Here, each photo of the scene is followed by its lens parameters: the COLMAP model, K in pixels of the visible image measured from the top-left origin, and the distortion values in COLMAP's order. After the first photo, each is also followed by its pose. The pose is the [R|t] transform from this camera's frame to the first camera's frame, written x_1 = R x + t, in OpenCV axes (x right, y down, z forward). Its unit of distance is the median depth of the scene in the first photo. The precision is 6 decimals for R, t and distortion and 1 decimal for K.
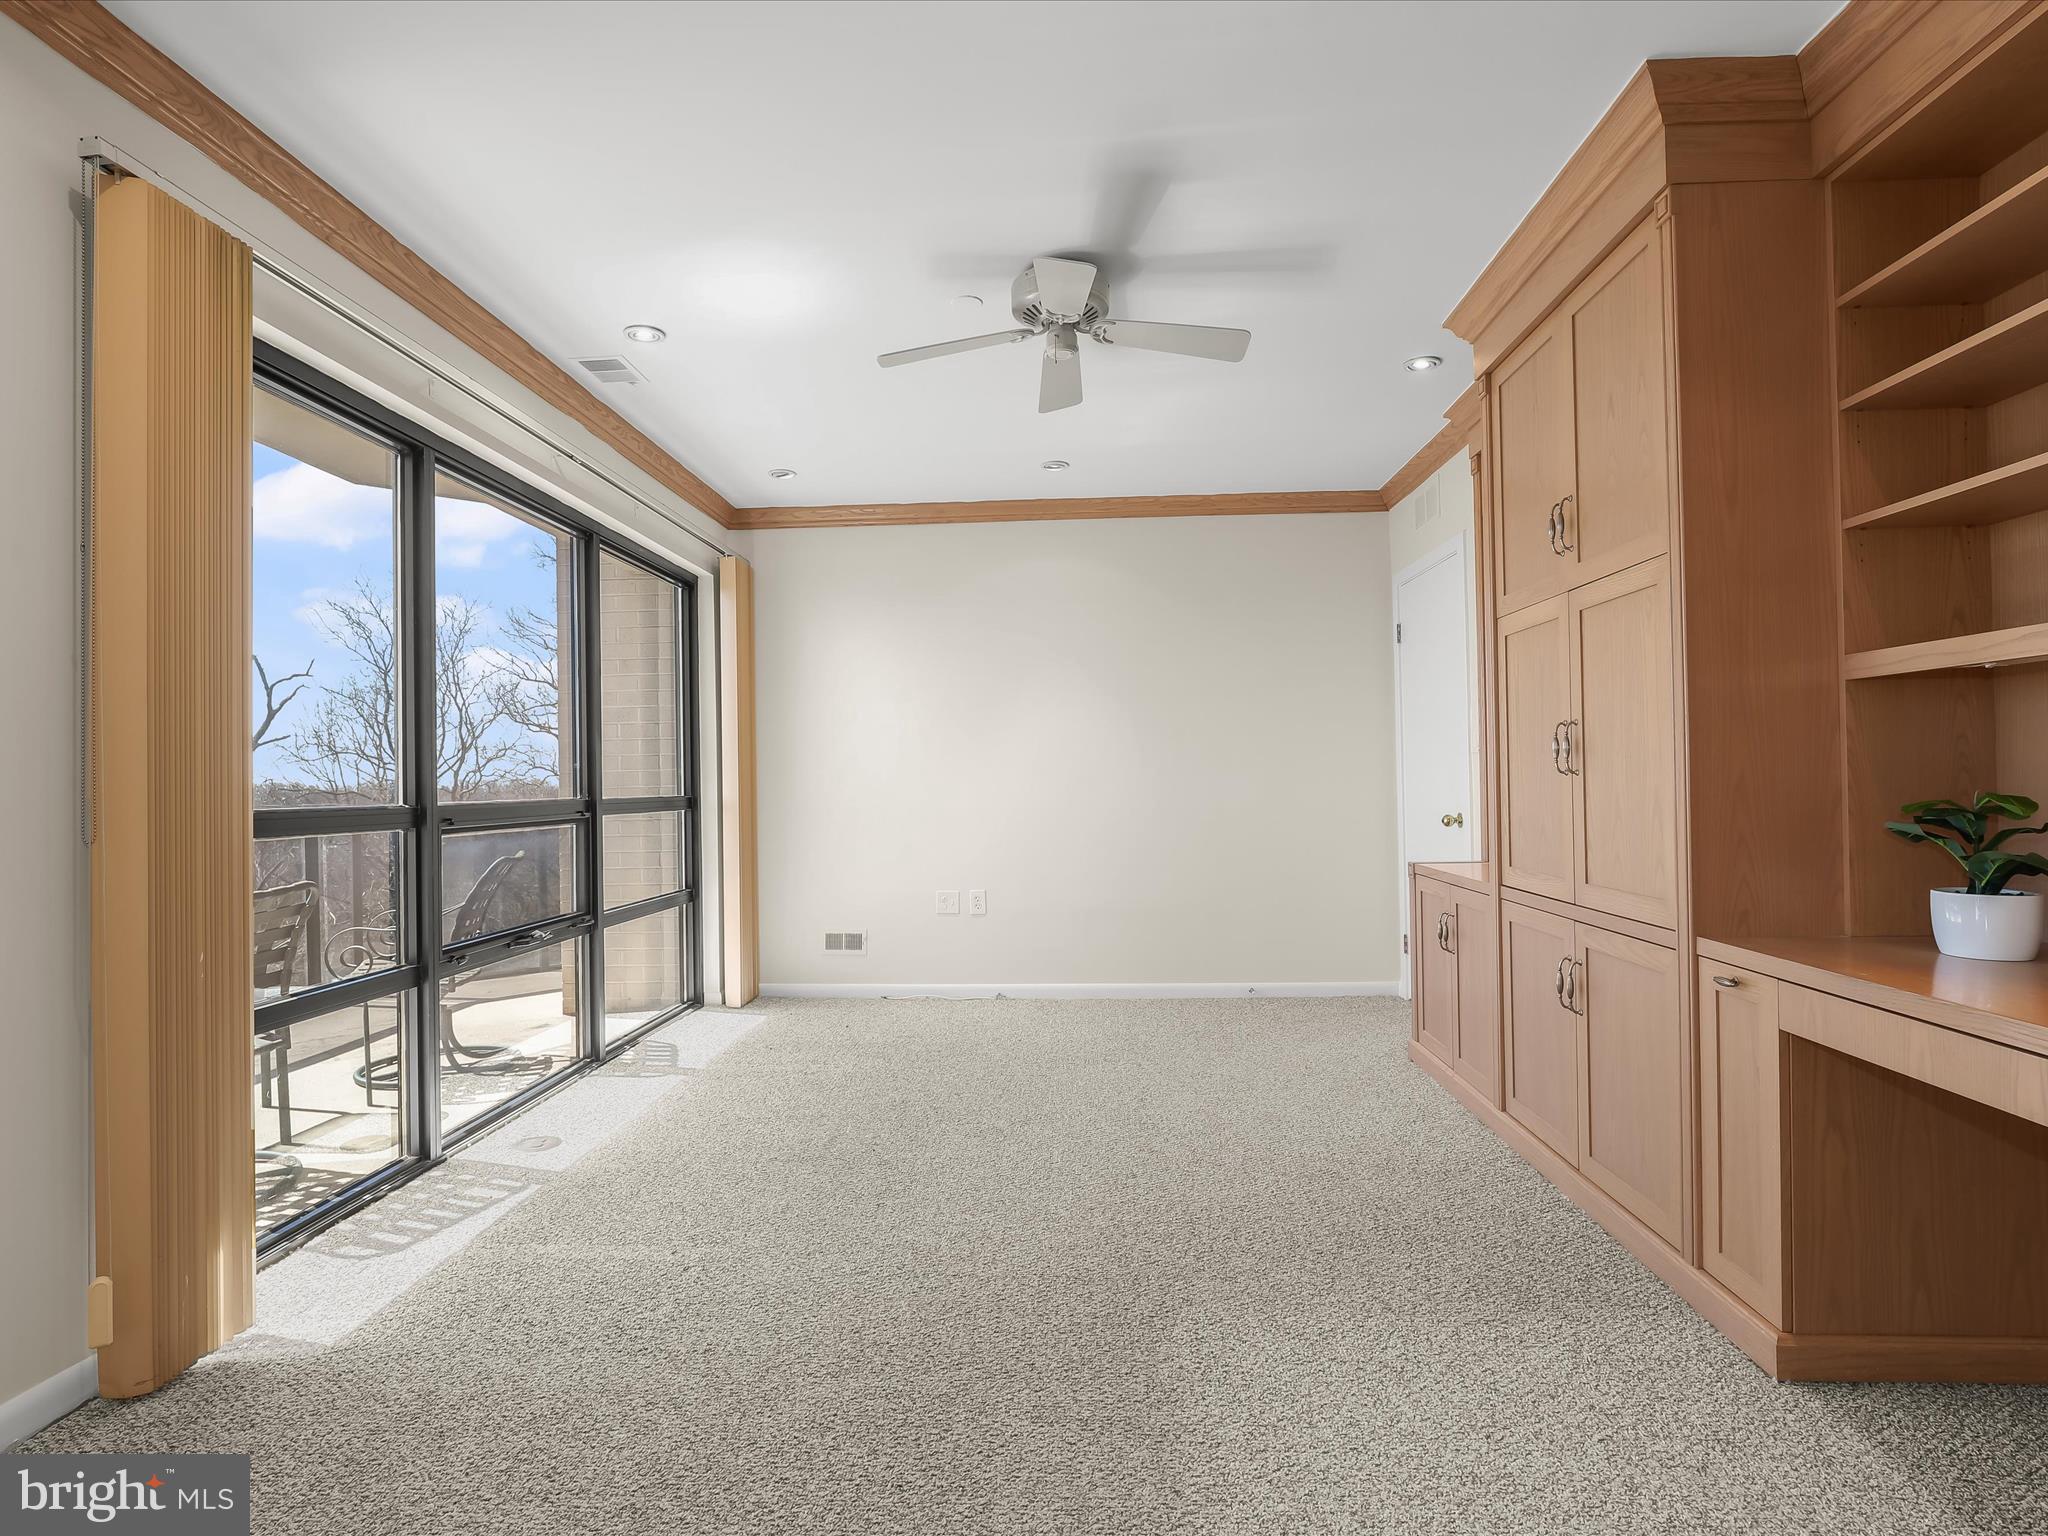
lens RADIAL K [[1029.7, 0, 1024.0], [0, 1029.7, 768.0], [0, 0, 1]] dist [-0.001367, -0.000098]
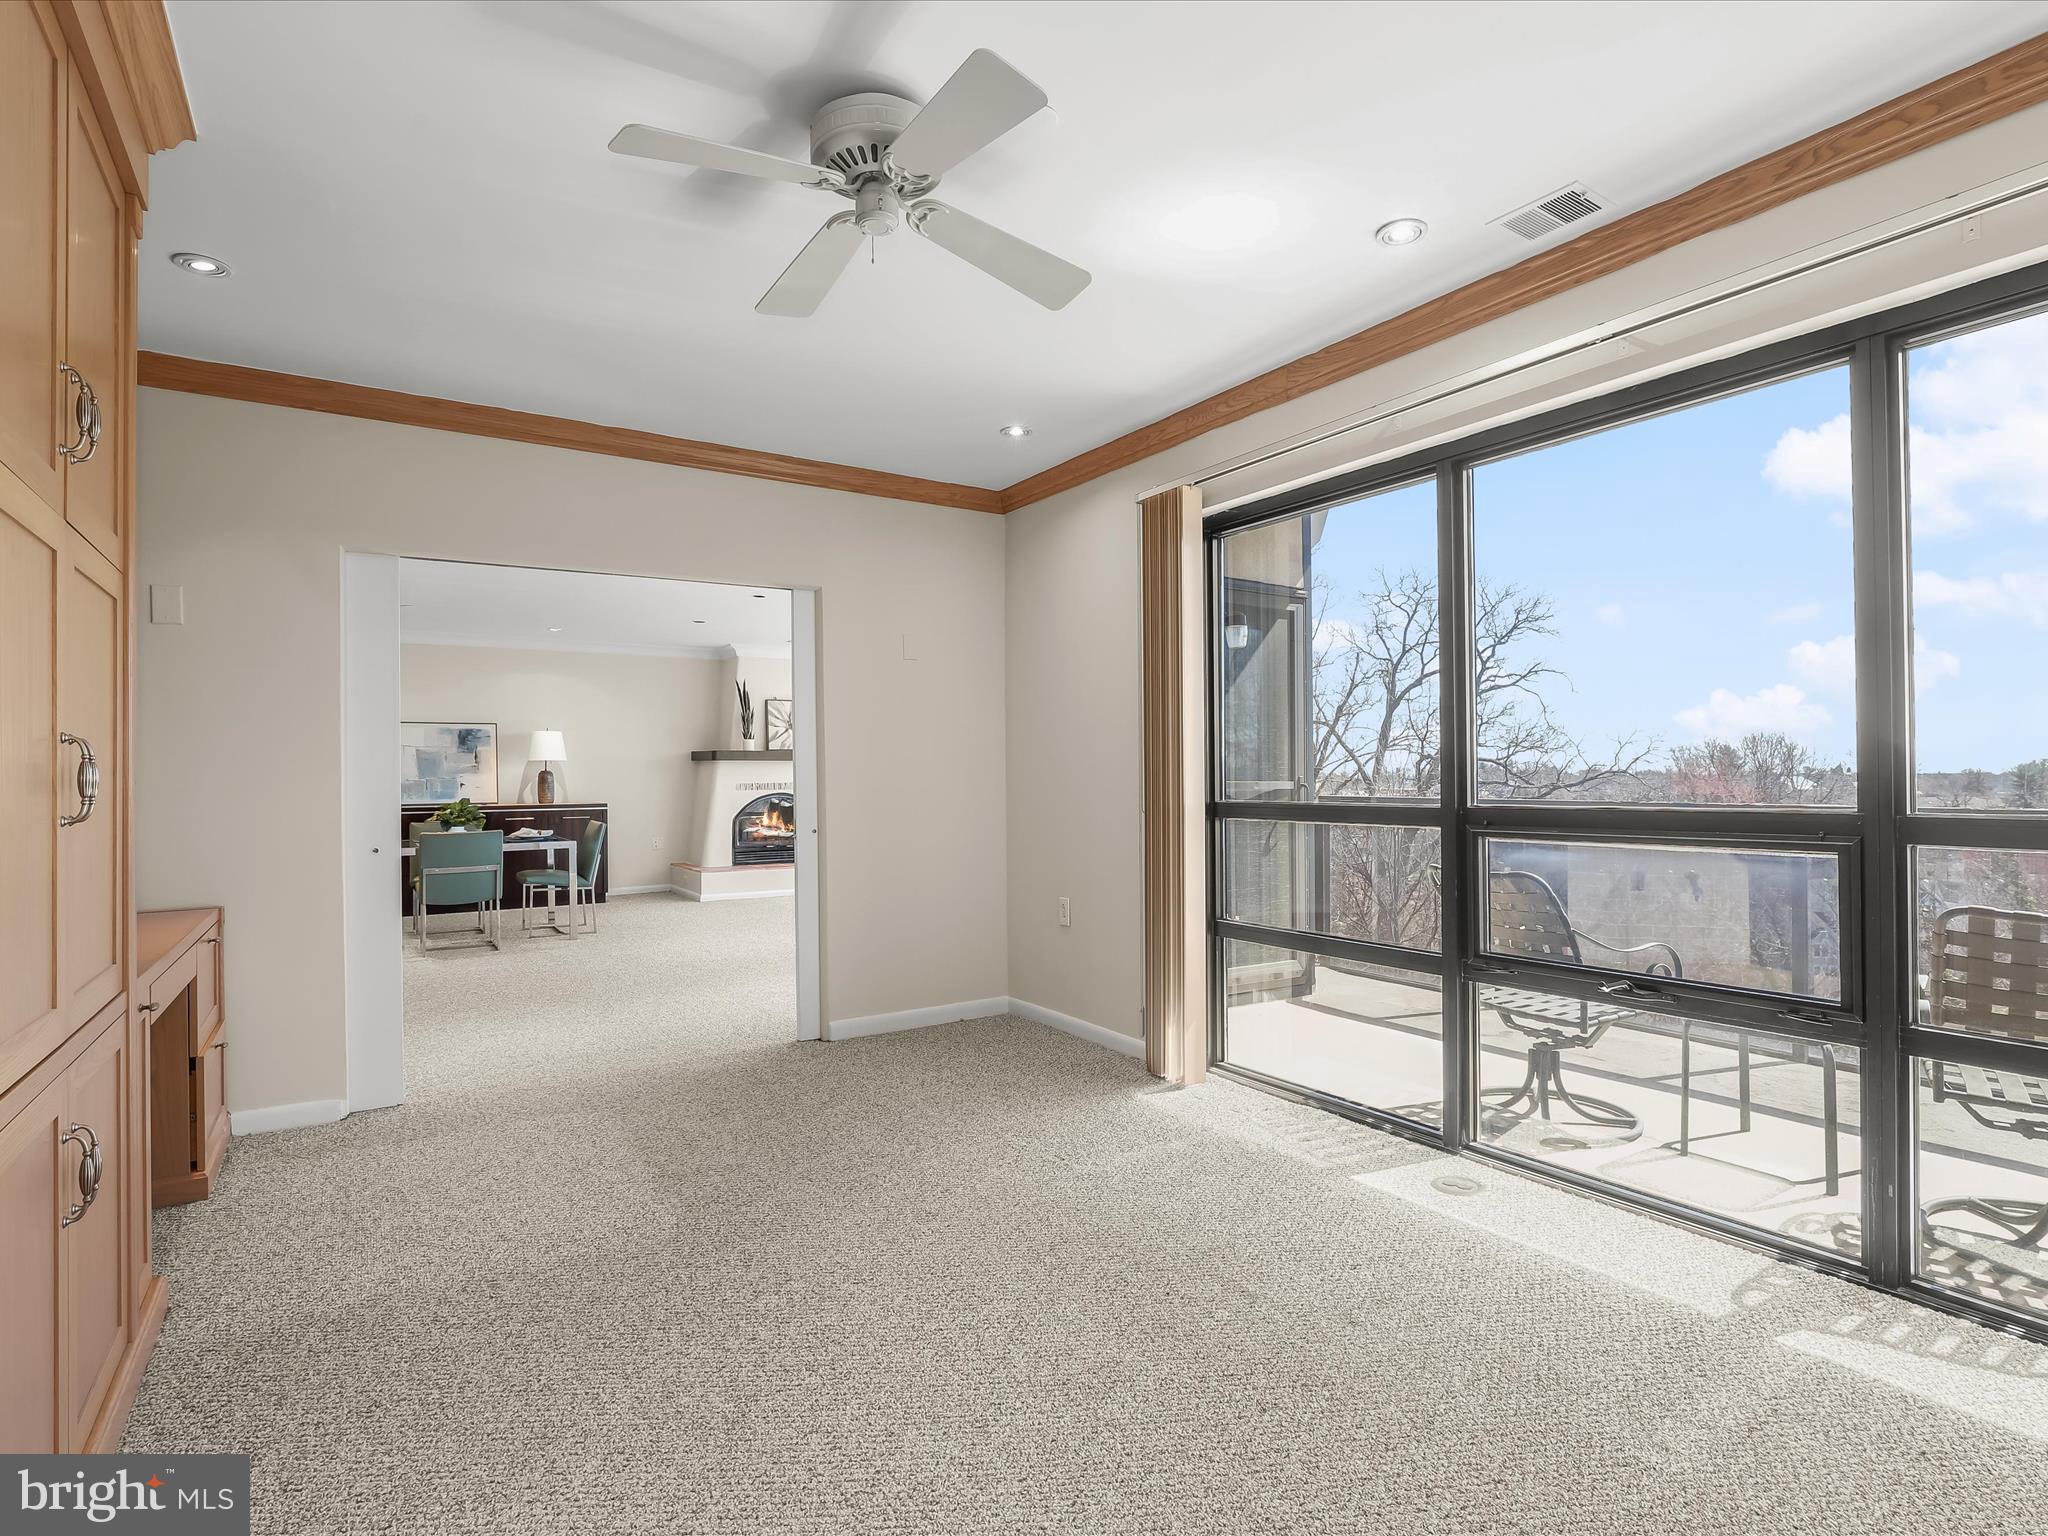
lens RADIAL K [[1029.7, 0, 1024.0], [0, 1029.7, 768.0], [0, 0, 1]] dist [-0.001367, -0.000098]
pose [[-0.802392, 0.012004, -0.596676, 0.390067], [0.020004, 0.999777, -0.006788, -0.005241], [0.596462, -0.017383, -0.802453, 1.627153]]
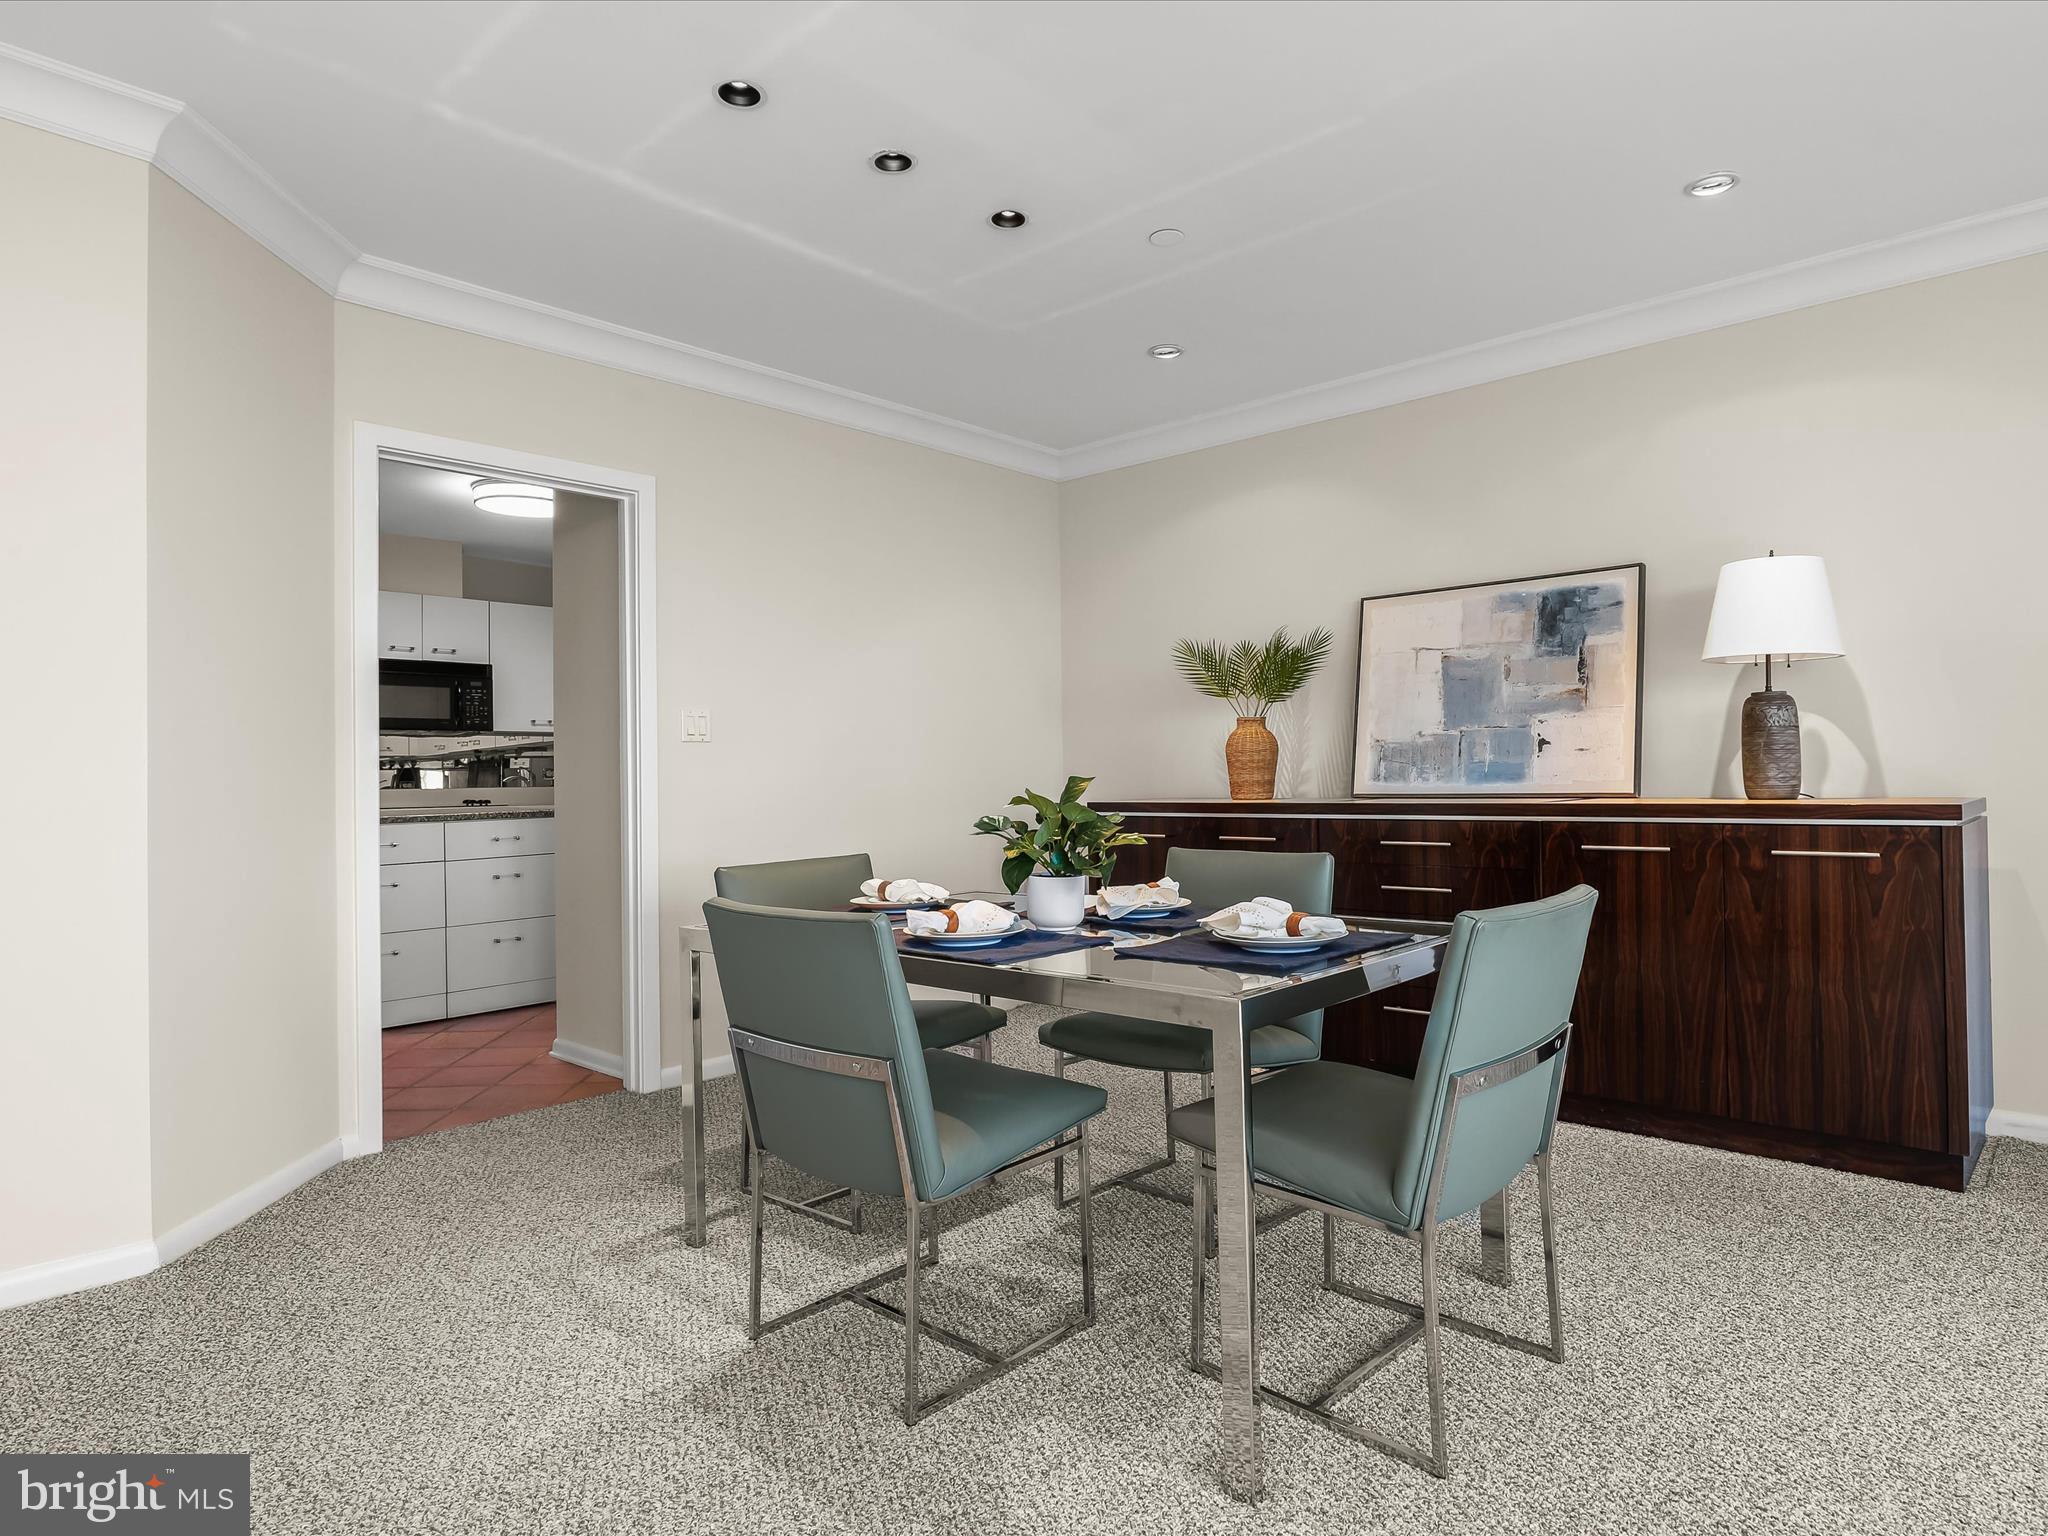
lens RADIAL K [[1194.0, 0, 1024.0], [0, 1194.0, 768.0], [0, 0, 1]] dist [-0.001732, -0.000145]
pose [[-0.765190, 0.027433, 0.643220, 0.326310], [0.020783, 0.999624, -0.017910, -0.002782], [-0.643469, -0.000336, -0.765472, 1.476215]]
